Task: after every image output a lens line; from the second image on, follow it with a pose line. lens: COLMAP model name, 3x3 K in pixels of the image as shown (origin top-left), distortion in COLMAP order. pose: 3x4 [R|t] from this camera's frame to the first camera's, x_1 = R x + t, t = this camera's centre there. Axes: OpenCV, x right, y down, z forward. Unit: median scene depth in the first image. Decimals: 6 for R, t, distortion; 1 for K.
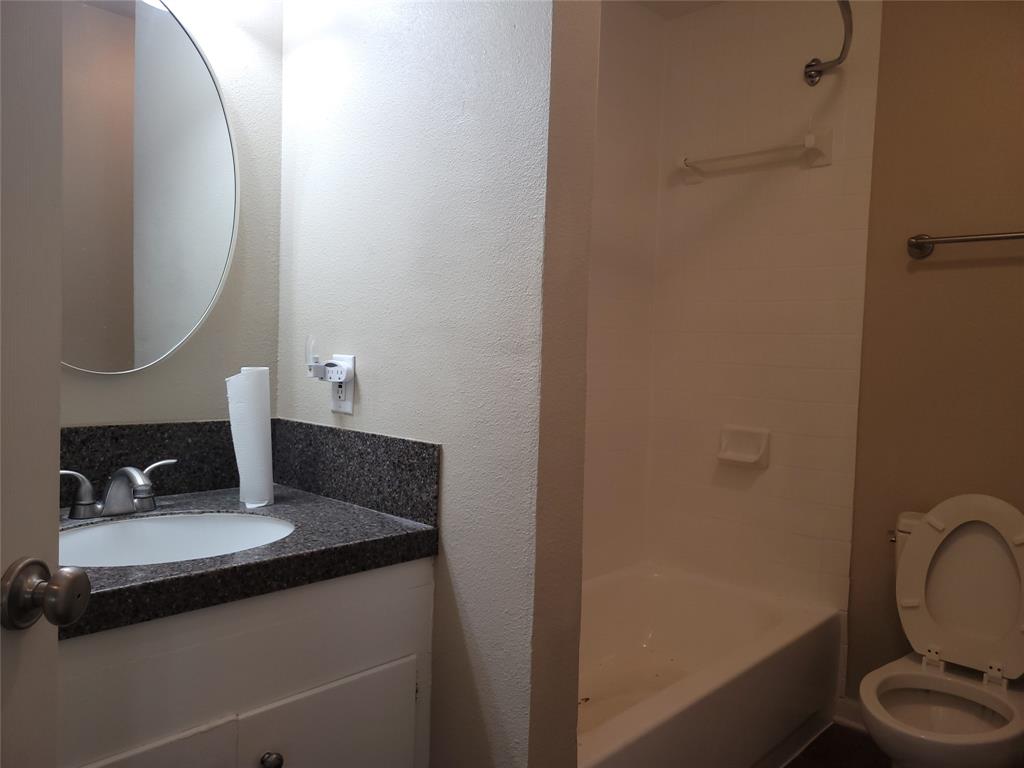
lens RADIAL K [[774.0, 0, 512.2], [0, 774.0, 390.1], [0, 0, 1]] dist [0.058018, -0.041479]
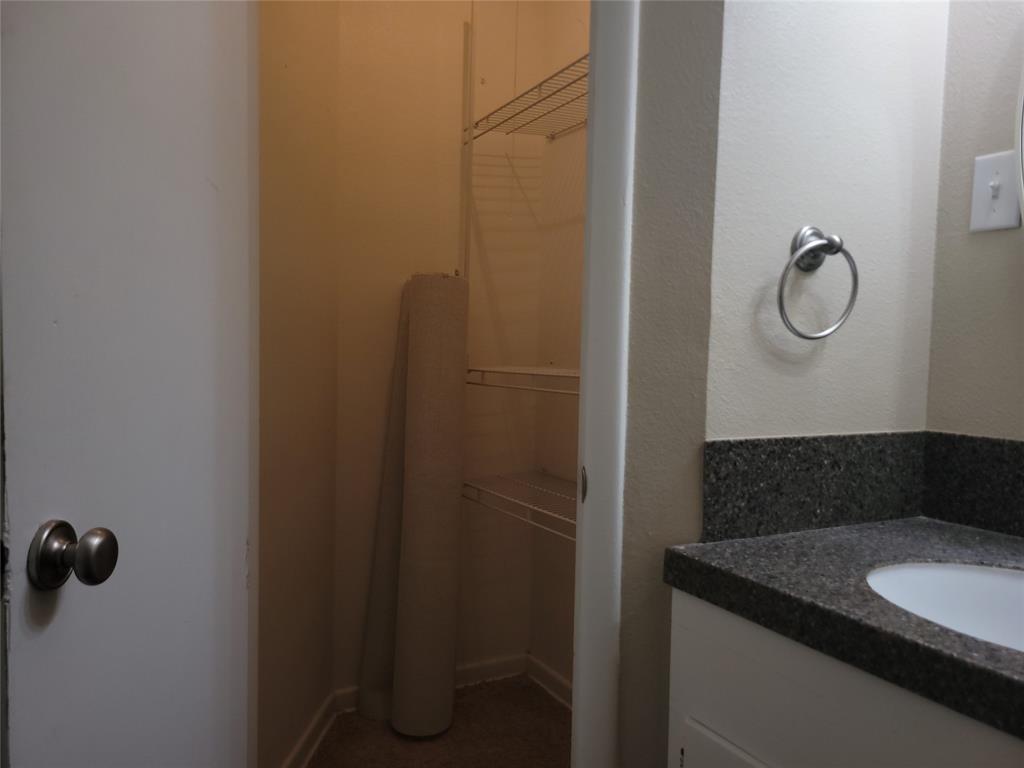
lens RADIAL K [[774.0, 0, 512.2], [0, 774.0, 390.1], [0, 0, 1]] dist [0.058018, -0.041479]
pose [[-0.355960, 0.001956, -0.934499, 0.403536], [-0.075376, 0.996680, 0.030797, 0.013595], [0.931456, 0.081401, -0.354631, 0.896880]]
